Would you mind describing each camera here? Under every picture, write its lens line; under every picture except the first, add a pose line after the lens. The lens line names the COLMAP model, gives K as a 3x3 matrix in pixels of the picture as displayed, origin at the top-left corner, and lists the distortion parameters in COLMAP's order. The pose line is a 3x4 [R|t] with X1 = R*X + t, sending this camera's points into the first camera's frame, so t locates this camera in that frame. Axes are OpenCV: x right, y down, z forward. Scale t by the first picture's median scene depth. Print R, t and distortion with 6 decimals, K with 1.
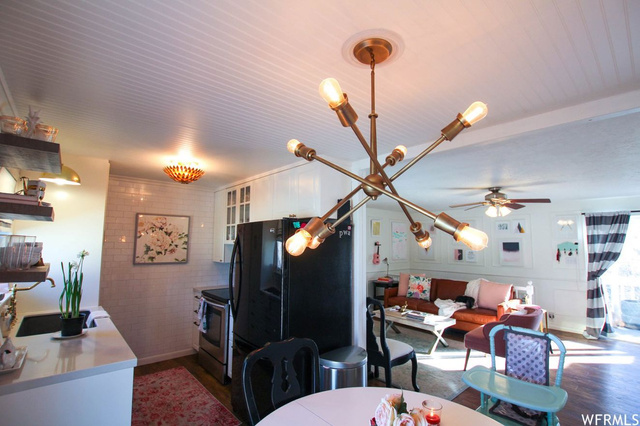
lens RADIAL K [[303.8, 0, 320.8], [0, 303.8, 216.9], [0, 0, 1]] dist [-0.004875, -0.000680]
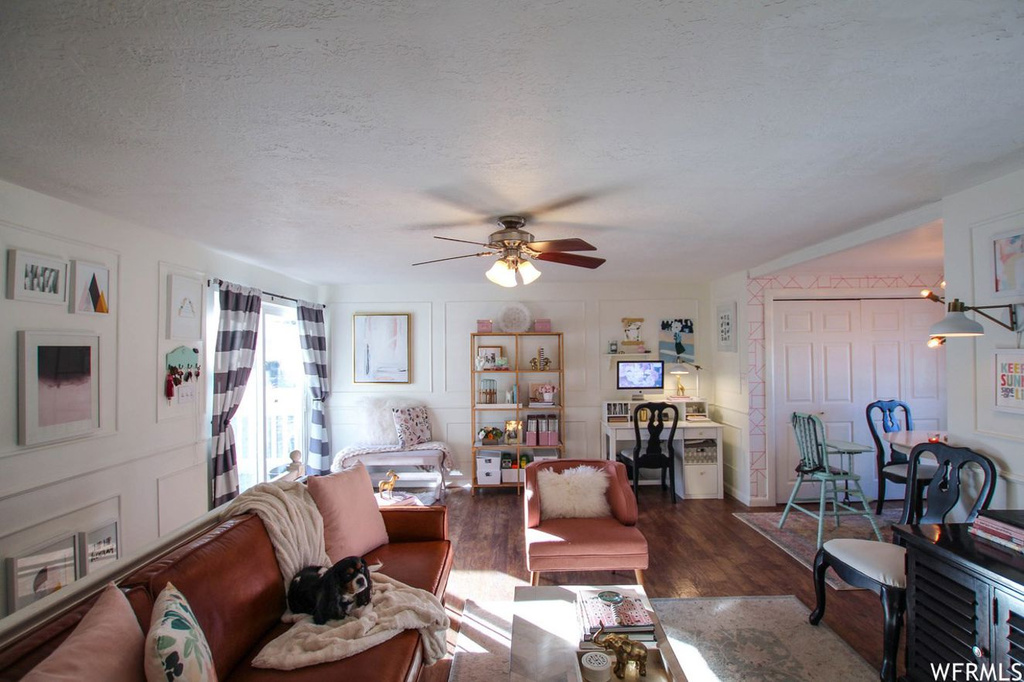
lens RADIAL K [[486.1, 0, 522.4], [0, 486.1, 344.0], [0, 0, 1]] dist [-0.004875, -0.000680]
pose [[-0.743674, 0.004279, 0.668529, 0.091413], [-0.063345, 0.995030, -0.076835, 0.105633], [-0.665534, -0.099488, -0.739707, 1.240543]]
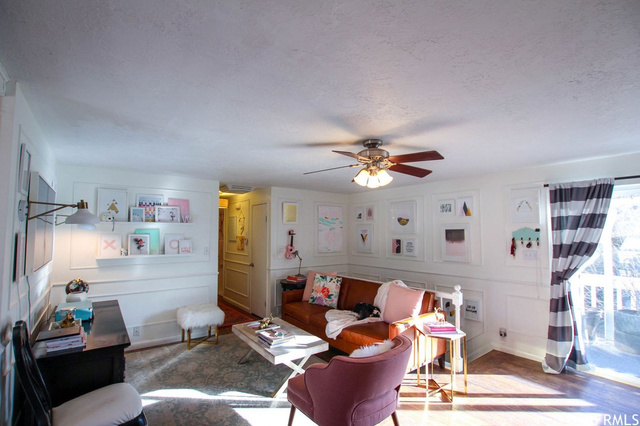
lens RADIAL K [[303.8, 0, 320.7], [0, 303.8, 218.0], [0, 0, 1]] dist [-0.004875, -0.000680]
pose [[0.997532, -0.009277, -0.069604, 0.423341], [0.011654, 0.999359, 0.033835, 0.033715], [0.069245, -0.034563, 0.997001, 0.301048]]
